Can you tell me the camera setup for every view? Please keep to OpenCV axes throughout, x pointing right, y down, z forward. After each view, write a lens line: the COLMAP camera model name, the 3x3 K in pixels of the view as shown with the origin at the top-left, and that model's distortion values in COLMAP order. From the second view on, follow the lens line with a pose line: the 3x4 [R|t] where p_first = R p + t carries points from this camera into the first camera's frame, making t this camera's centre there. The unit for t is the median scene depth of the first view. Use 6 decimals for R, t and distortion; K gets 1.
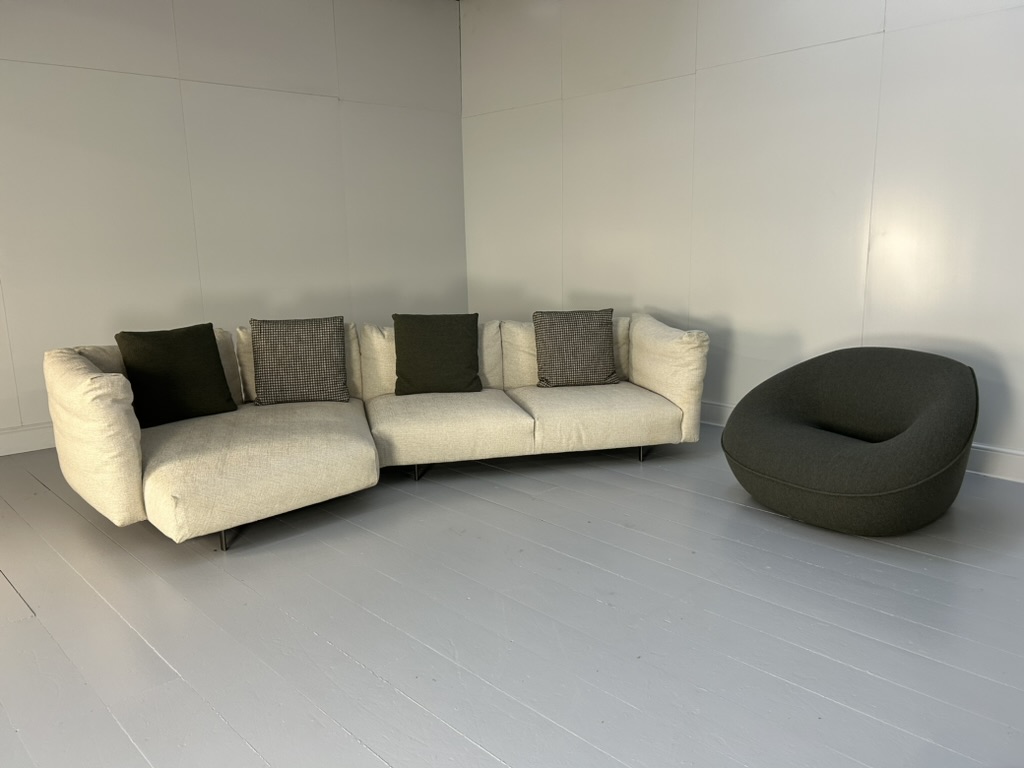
lens RADIAL K [[767.6, 0, 512.0], [0, 767.6, 384.0], [0, 0, 1]] dist [0.102480, -0.171686]
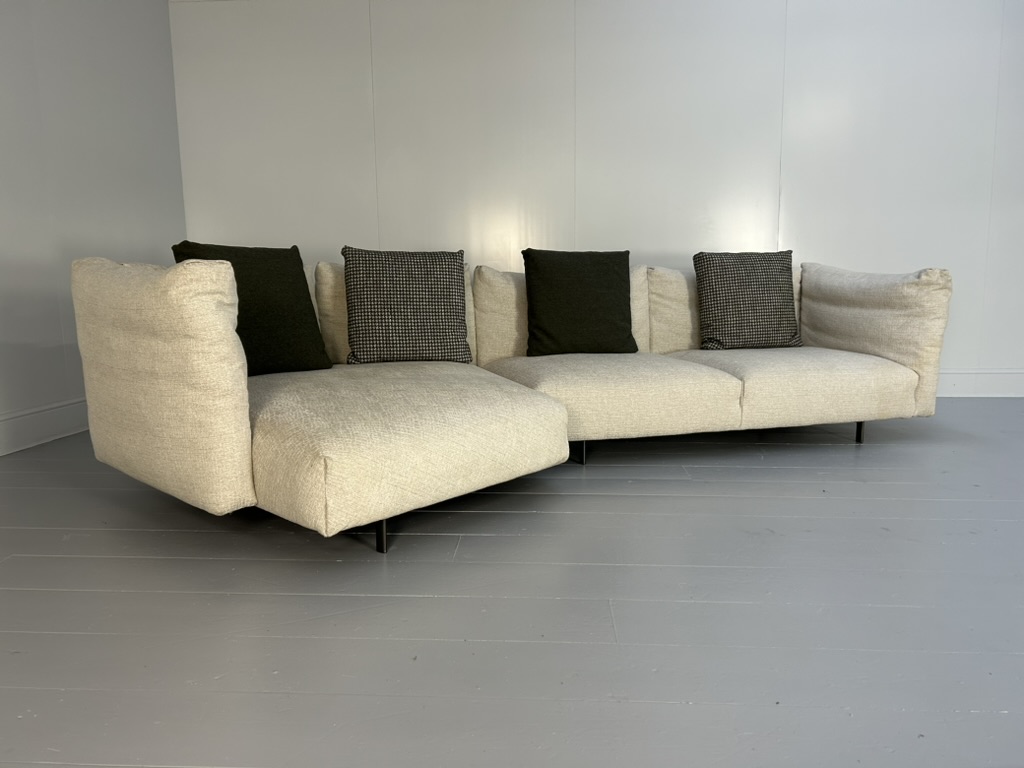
lens RADIAL K [[767.6, 0, 512.0], [0, 767.6, 384.0], [0, 0, 1]] dist [0.102480, -0.171686]
pose [[0.997212, 0.000854, 0.074610, -0.235587], [0.002864, 0.998759, -0.049713, 0.082437], [-0.074559, 0.049789, 0.995973, 0.272913]]
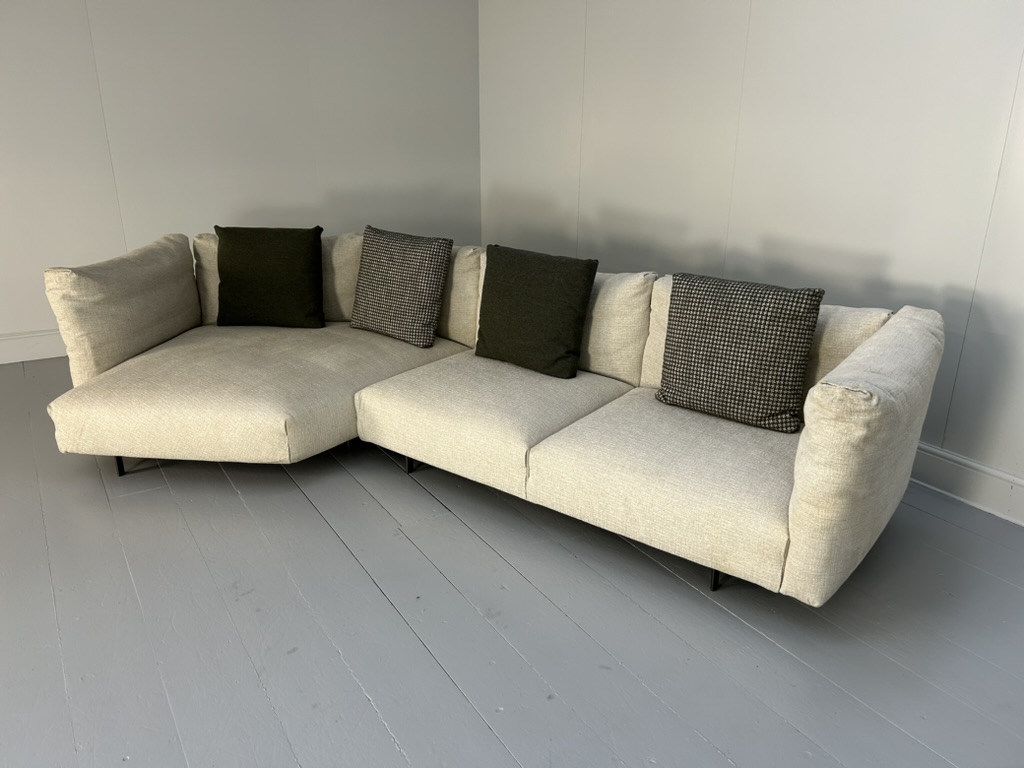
lens RADIAL K [[768.2, 0, 512.0], [0, 768.2, 384.0], [0, 0, 1]] dist [0.074853, -0.088455]
pose [[0.631355, 0.277896, -0.723992, 0.438771], [-0.161966, 0.960252, 0.227340, -0.138319], [0.758392, -0.026270, 0.651269, 0.563769]]
